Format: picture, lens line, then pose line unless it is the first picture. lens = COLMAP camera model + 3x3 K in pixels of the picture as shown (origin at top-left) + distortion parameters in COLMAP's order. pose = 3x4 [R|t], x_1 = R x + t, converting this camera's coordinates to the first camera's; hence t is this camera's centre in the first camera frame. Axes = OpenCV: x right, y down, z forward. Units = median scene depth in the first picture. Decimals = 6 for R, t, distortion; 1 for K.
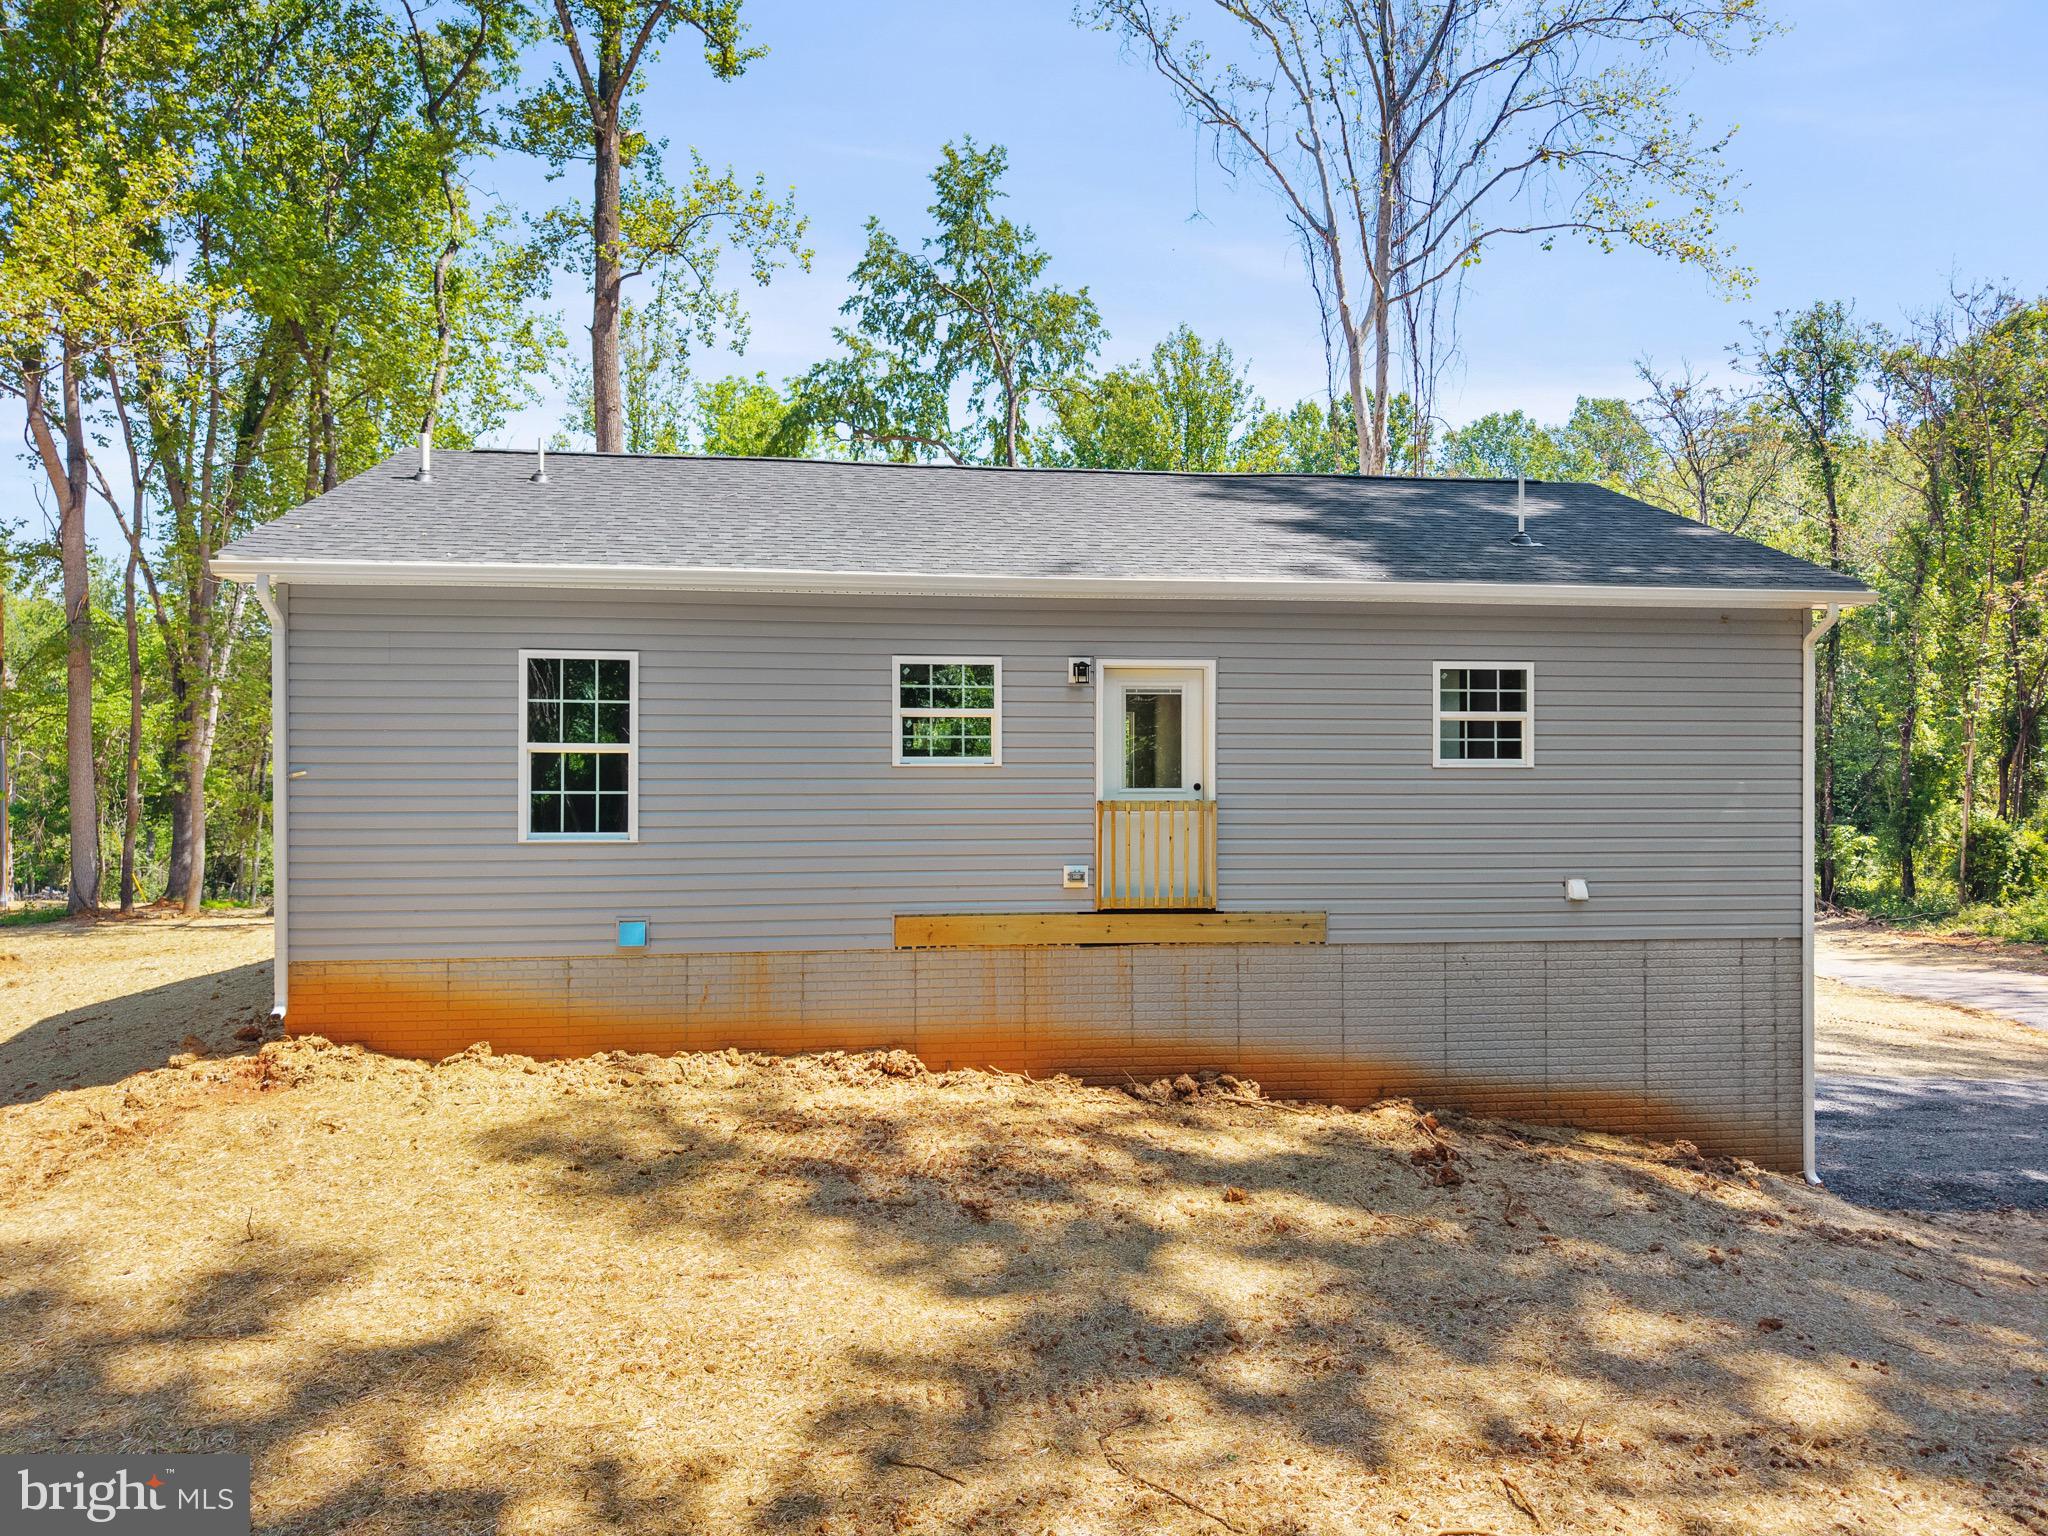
lens RADIAL K [[1366.7, 0, 1024.0], [0, 1366.7, 768.0], [0, 0, 1]] dist [0.045748, -0.056962]
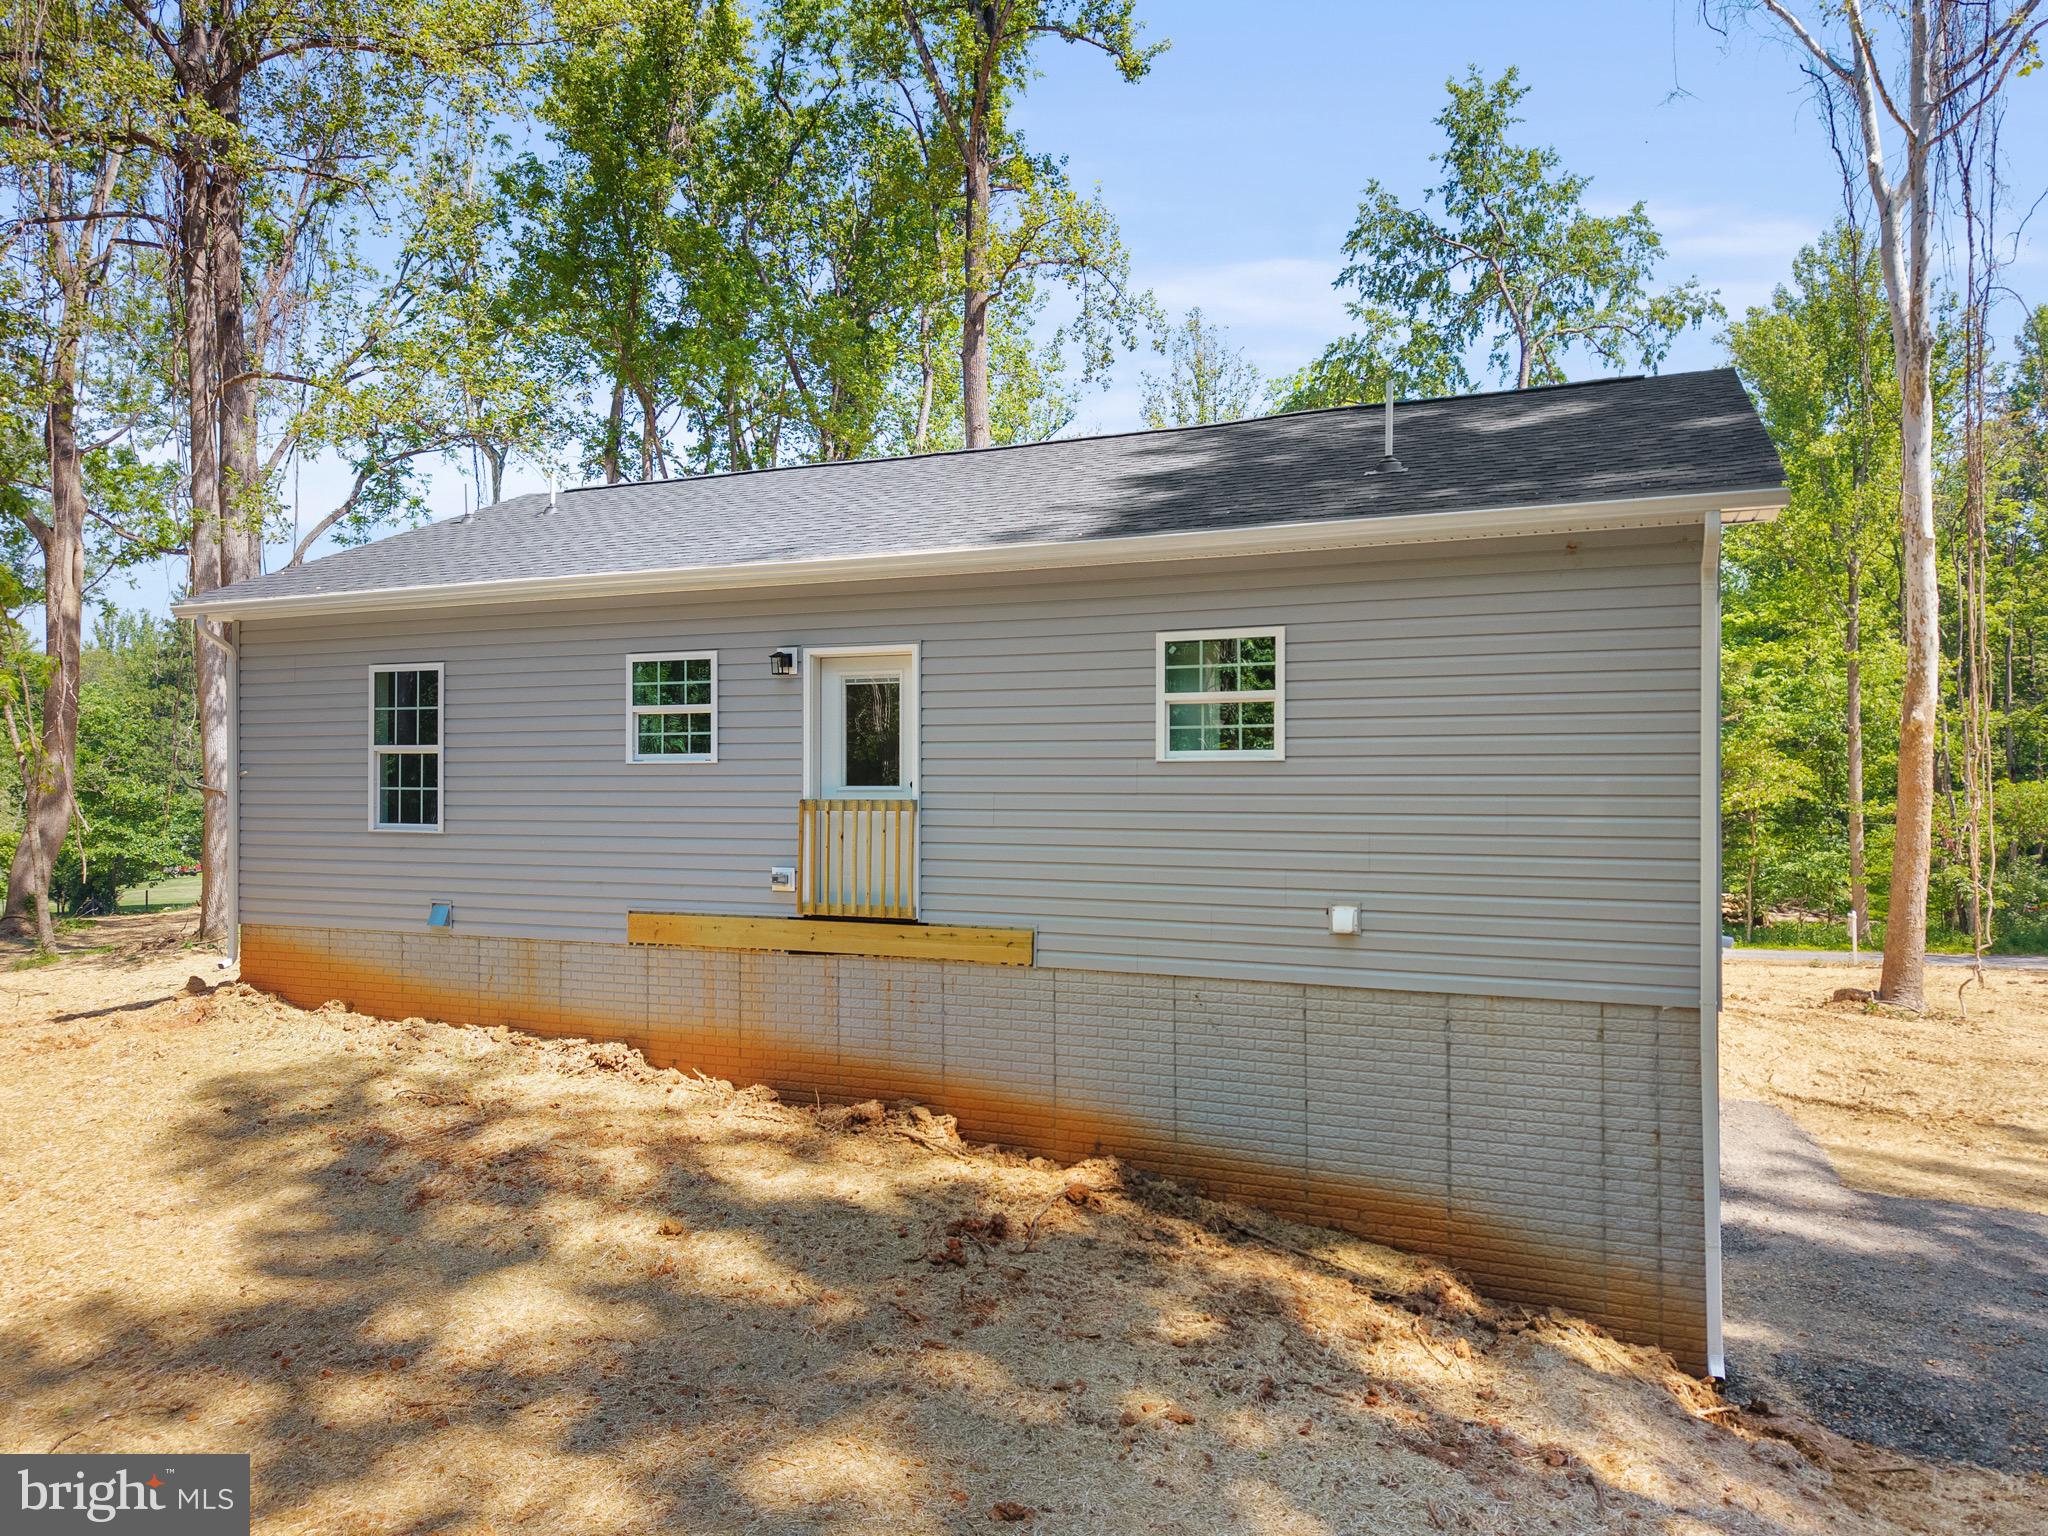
lens RADIAL K [[1377.8, 0, 1024.0], [0, 1377.8, 768.0], [0, 0, 1]] dist [0.028475, -0.023101]
pose [[0.859998, -0.004770, -0.510275, 0.658384], [0.004842, 0.999988, -0.001188, 0.004278], [0.510274, -0.001449, 0.860011, 0.257851]]
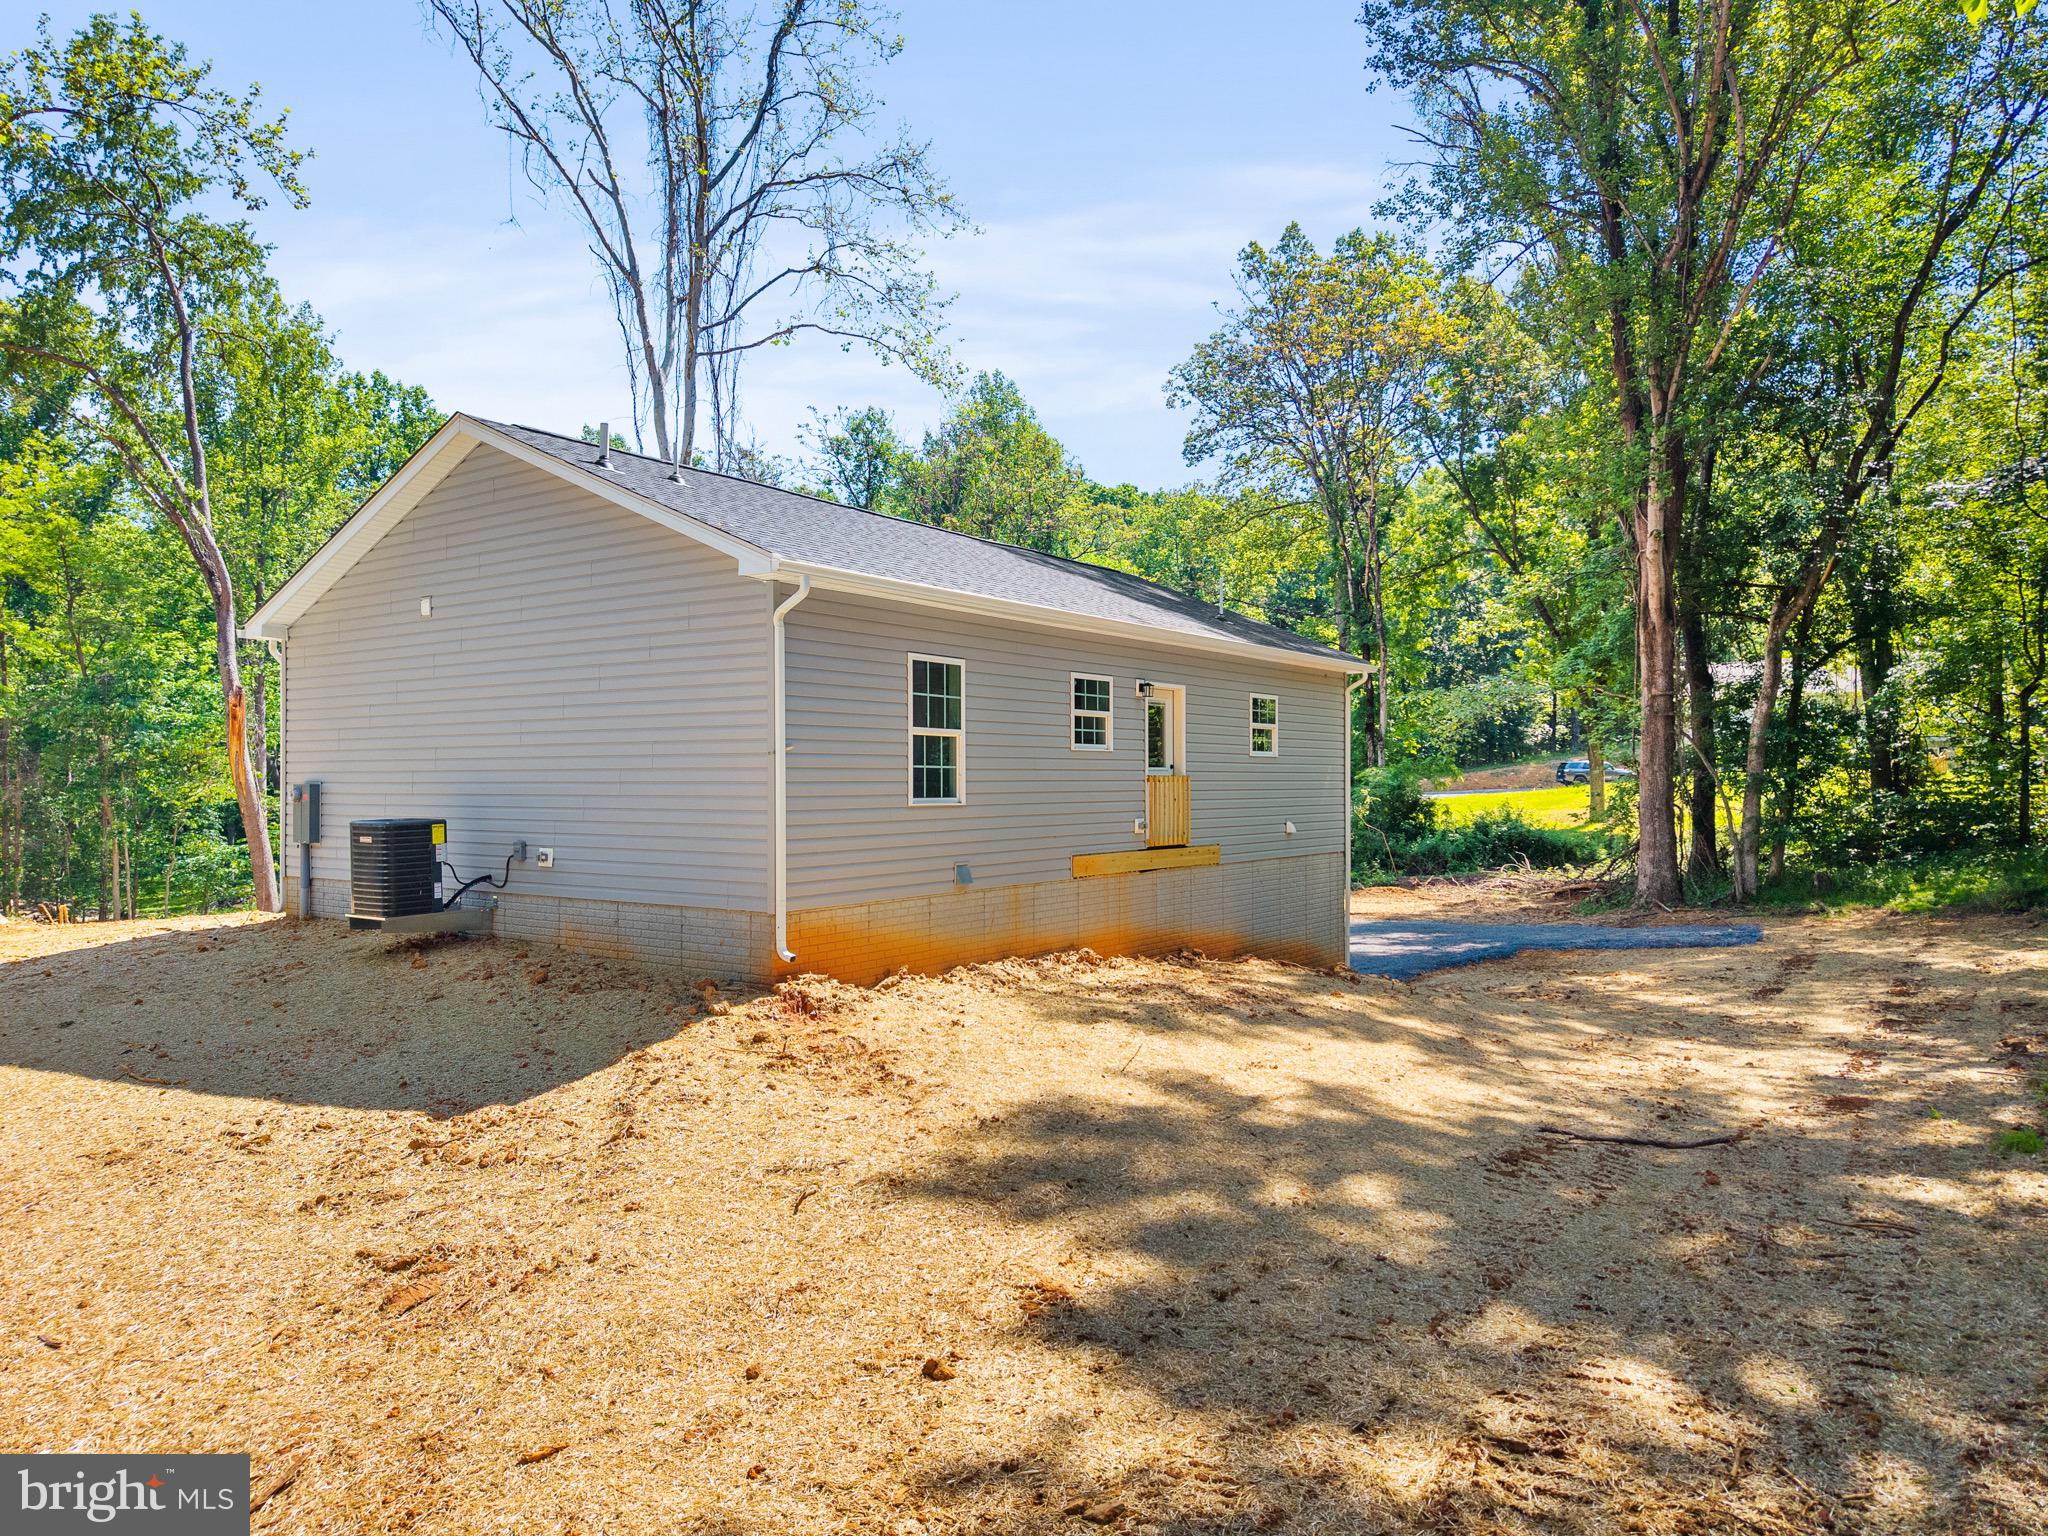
lens RADIAL K [[1366.7, 0, 1024.0], [0, 1366.7, 768.0], [0, 0, 1]] dist [0.045748, -0.056962]
pose [[0.680440, 0.005136, 0.732786, -1.120543], [-0.004041, 0.999987, -0.003257, 0.020933], [-0.732792, -0.000745, 0.680452, 0.070387]]
